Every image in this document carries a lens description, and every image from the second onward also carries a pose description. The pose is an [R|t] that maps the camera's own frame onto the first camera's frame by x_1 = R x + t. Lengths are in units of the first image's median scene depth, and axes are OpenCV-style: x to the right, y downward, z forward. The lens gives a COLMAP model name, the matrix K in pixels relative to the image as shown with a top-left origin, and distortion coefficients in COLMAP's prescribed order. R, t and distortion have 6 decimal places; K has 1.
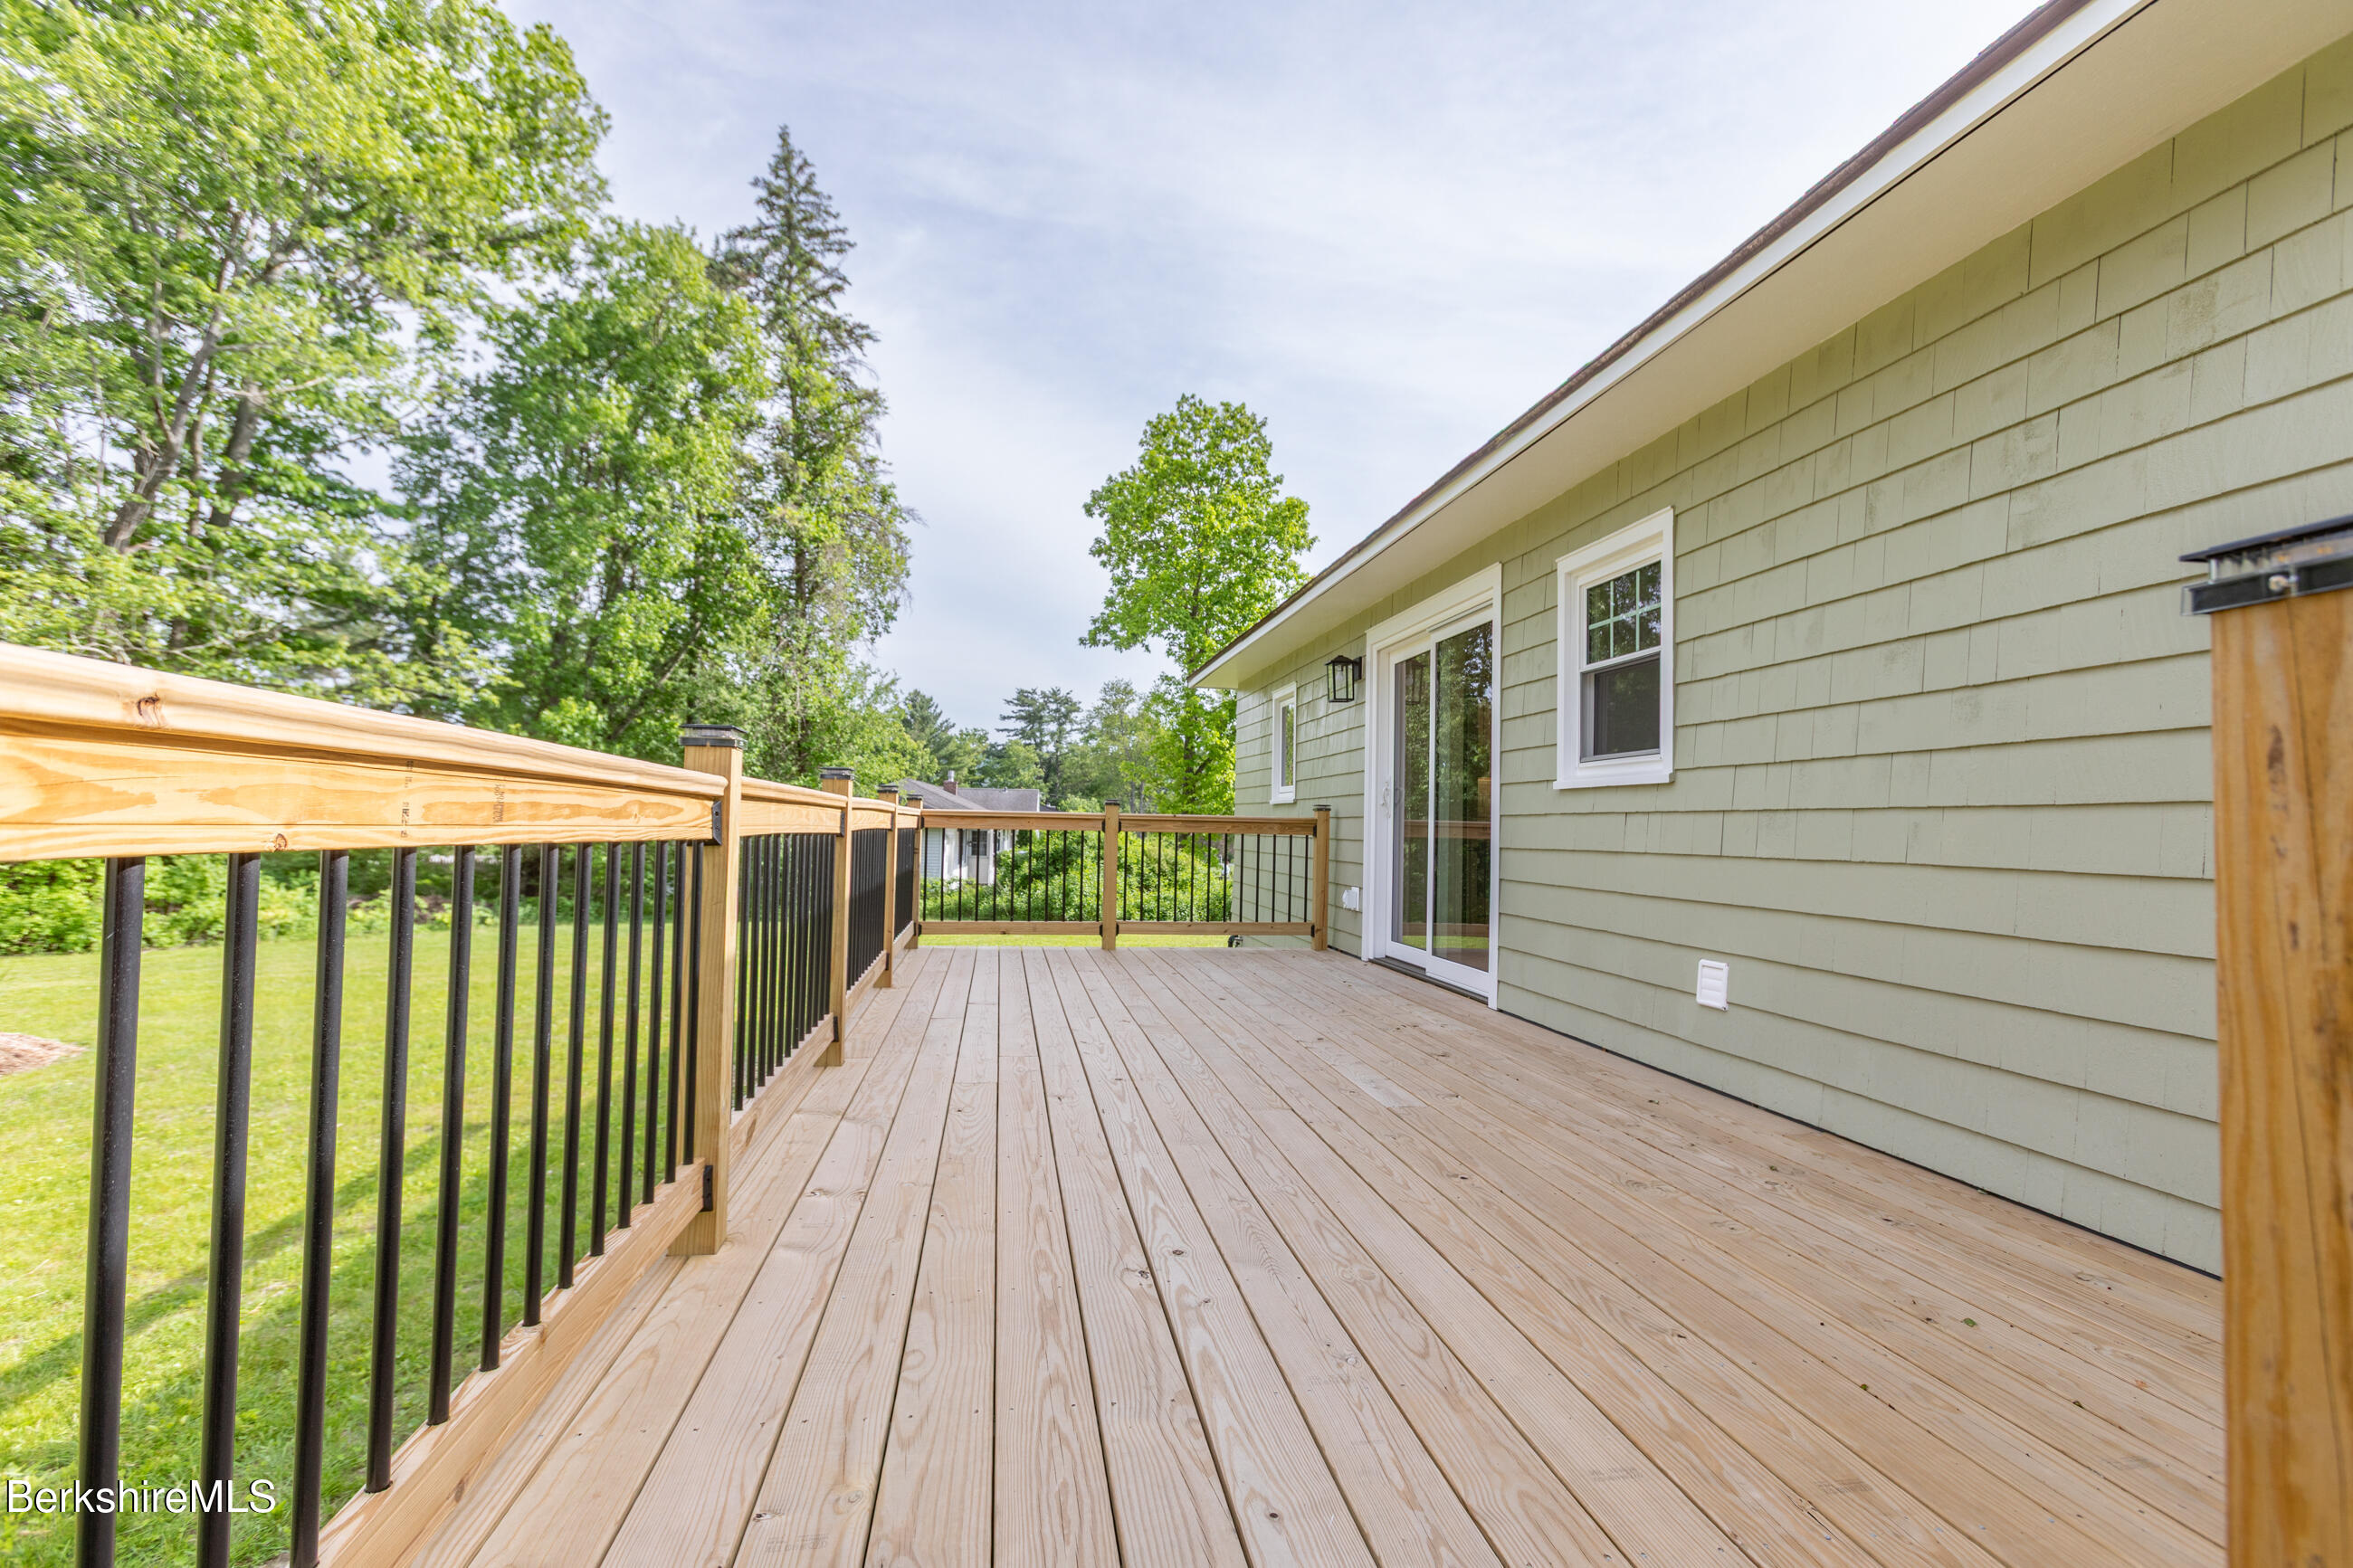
lens RADIAL K [[1100.0, 0, 1191.9], [0, 1100.0, 782.5], [0, 0, 1]] dist [-0.014549, 0.002274]
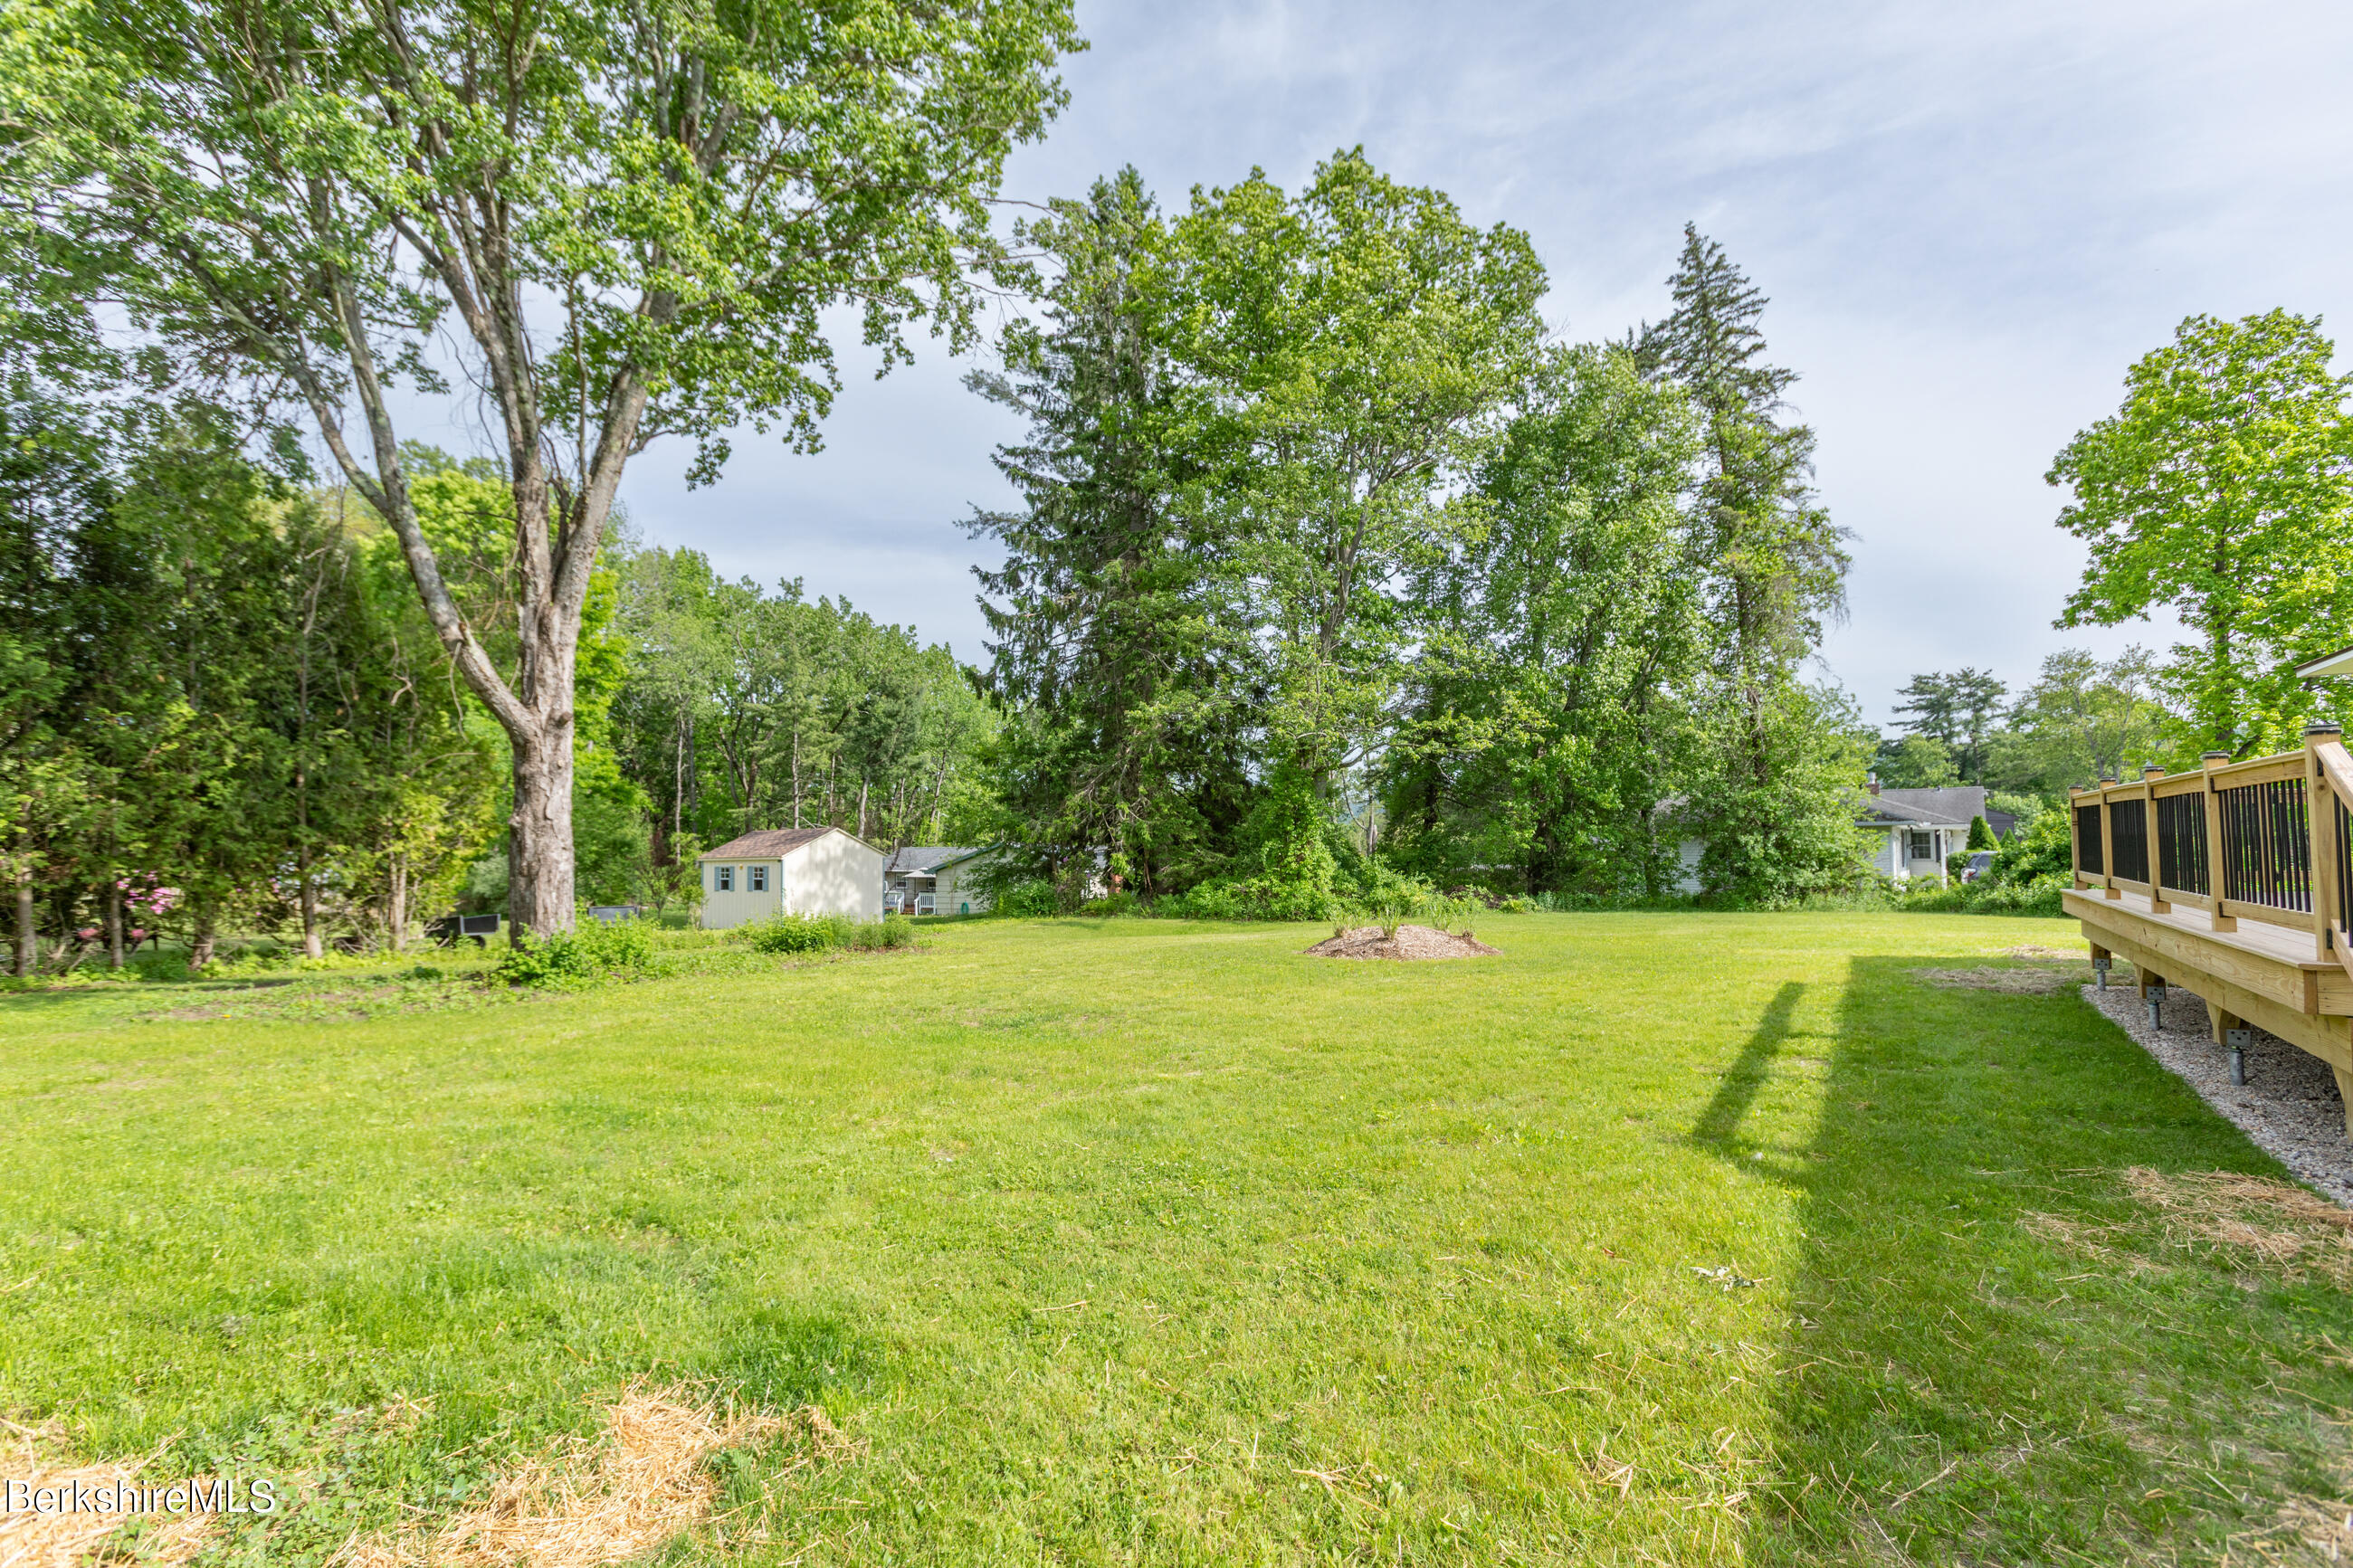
lens RADIAL K [[1100.0, 0, 1124.5], [0, 1100.0, 785.0], [0, 0, 1]] dist [-0.014549, 0.002274]
pose [[0.717253, -0.061372, -0.694105, -0.036894], [0.051652, 0.998056, -0.034873, -0.000664], [0.694896, -0.010839, 0.719028, -0.223095]]
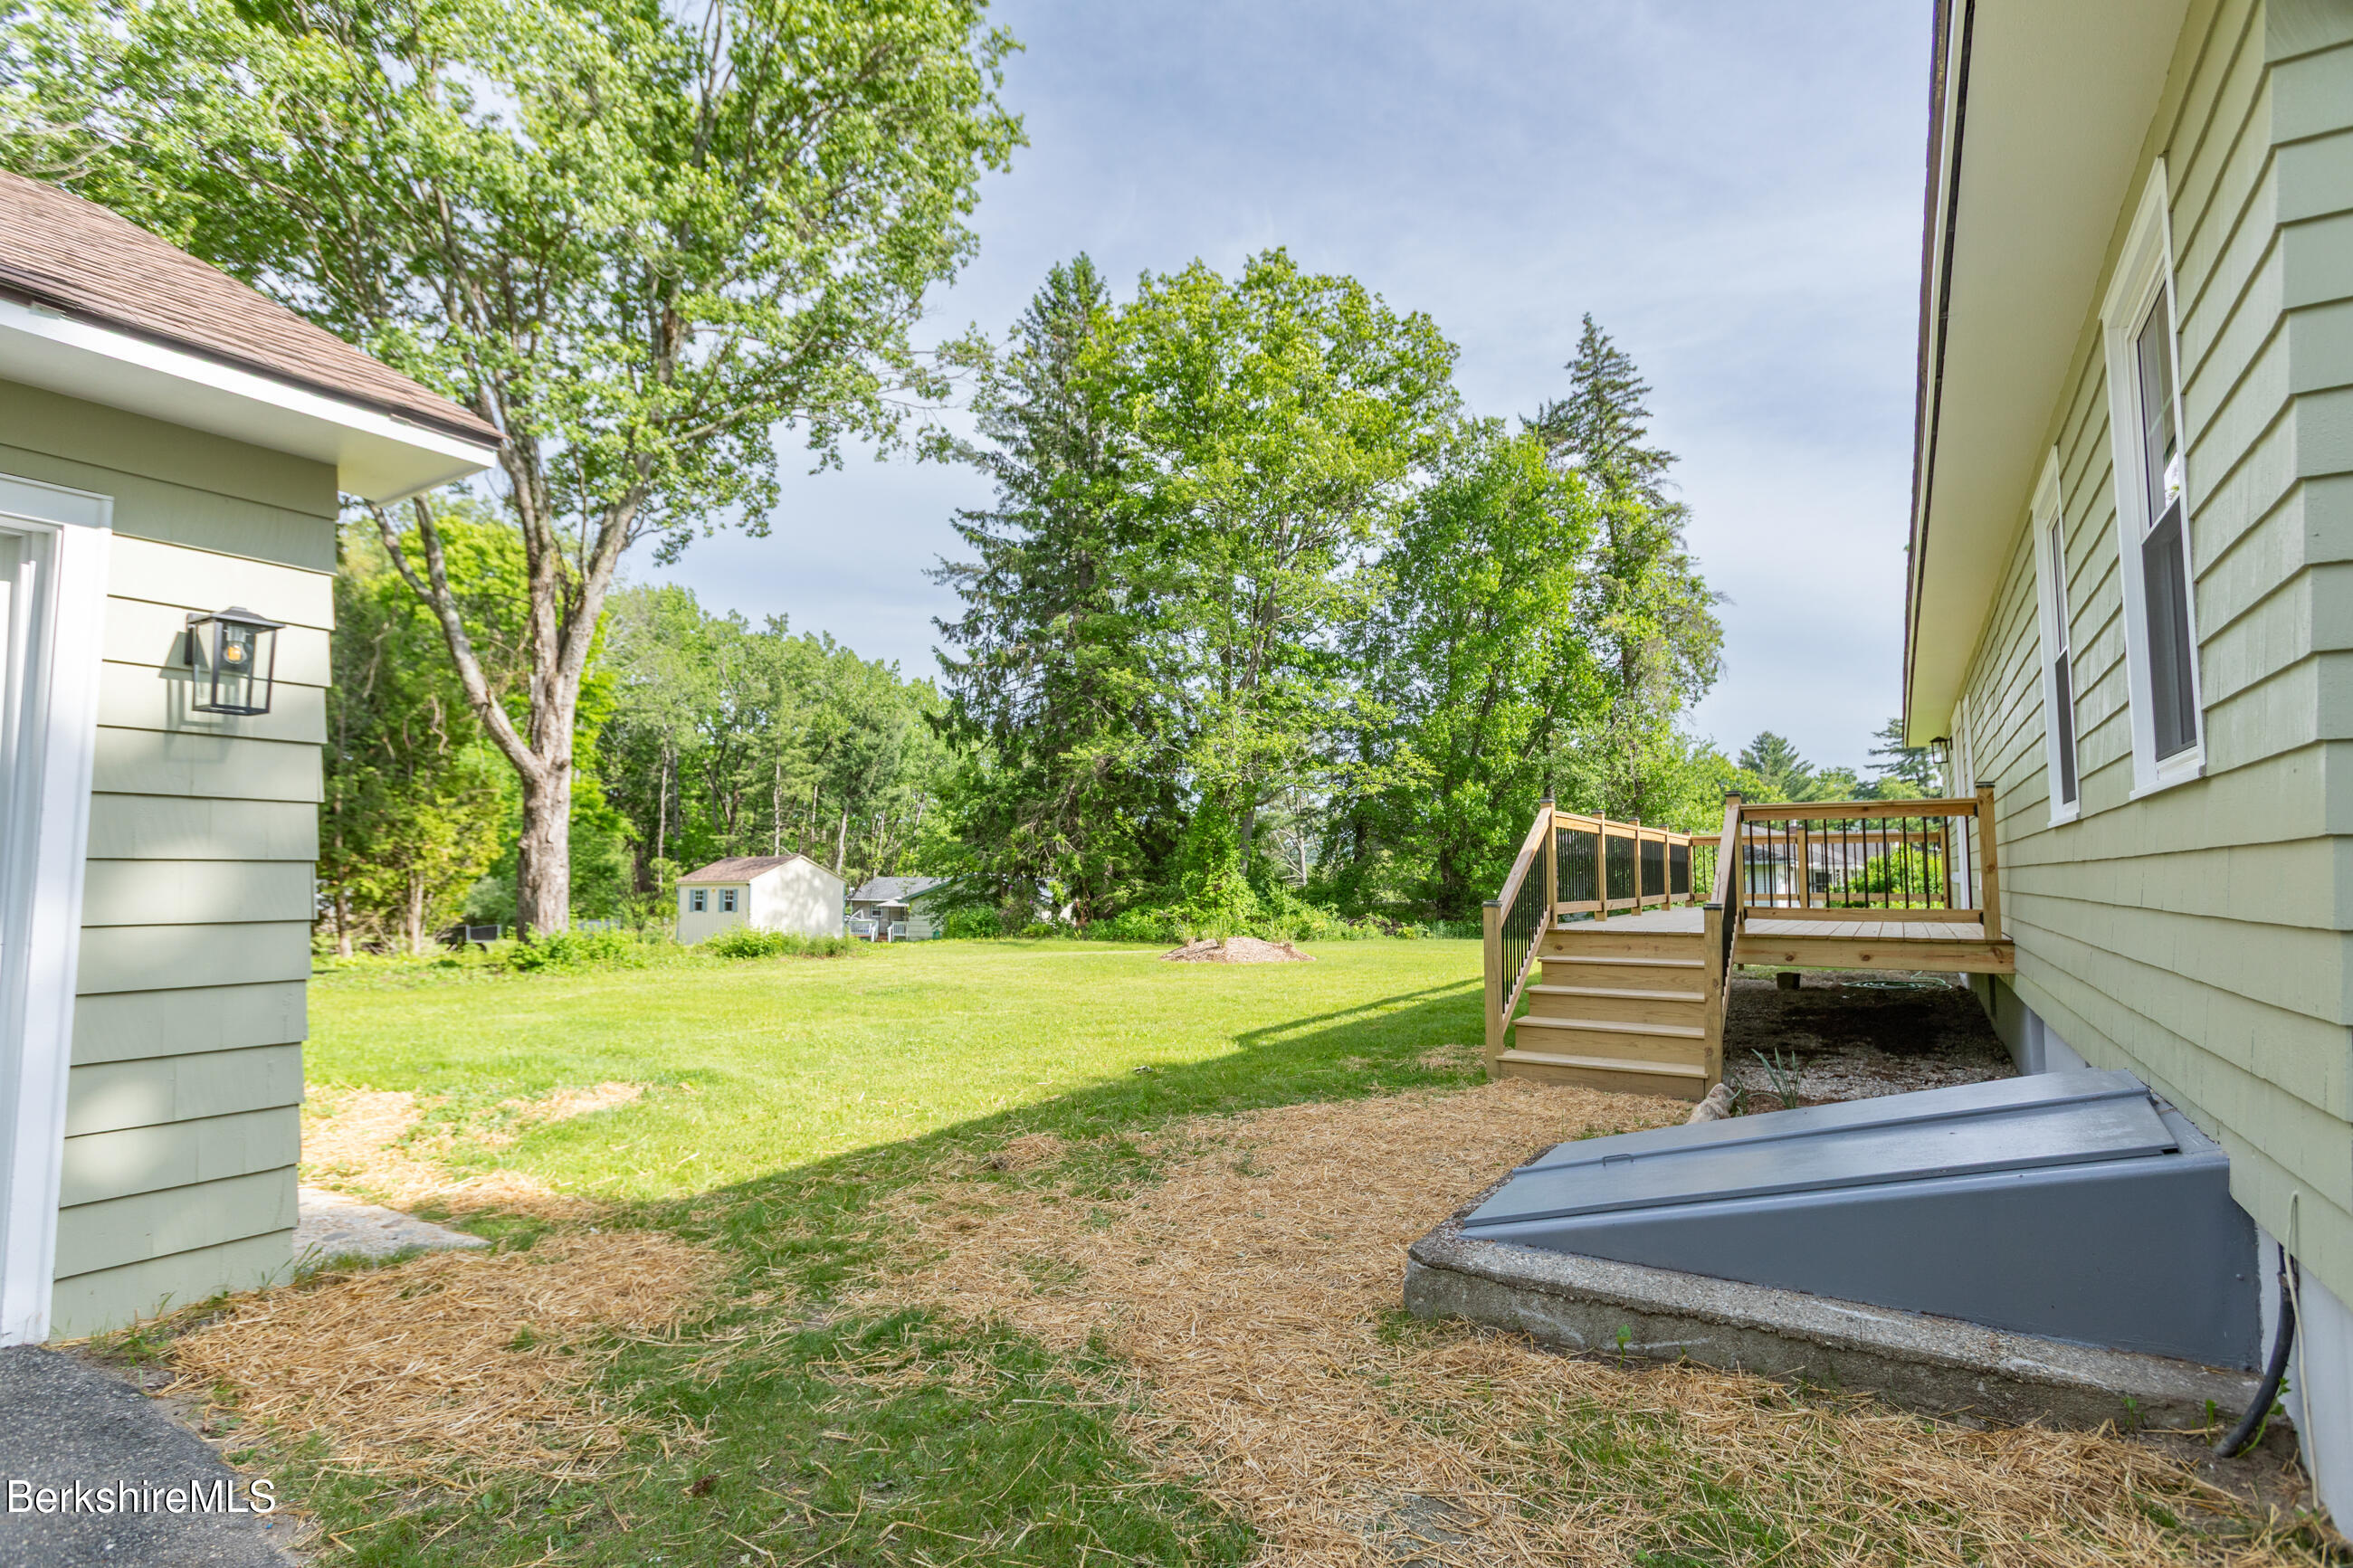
lens RADIAL K [[1141.8, 0, 1128.1], [0, 1141.8, 787.0], [0, 0, 1]] dist [-0.010549, -0.000435]
pose [[0.717465, -0.072290, -0.692833, 0.108166], [0.040426, 0.997245, -0.062190, 0.005559], [0.695420, 0.016610, 0.718411, -0.280558]]
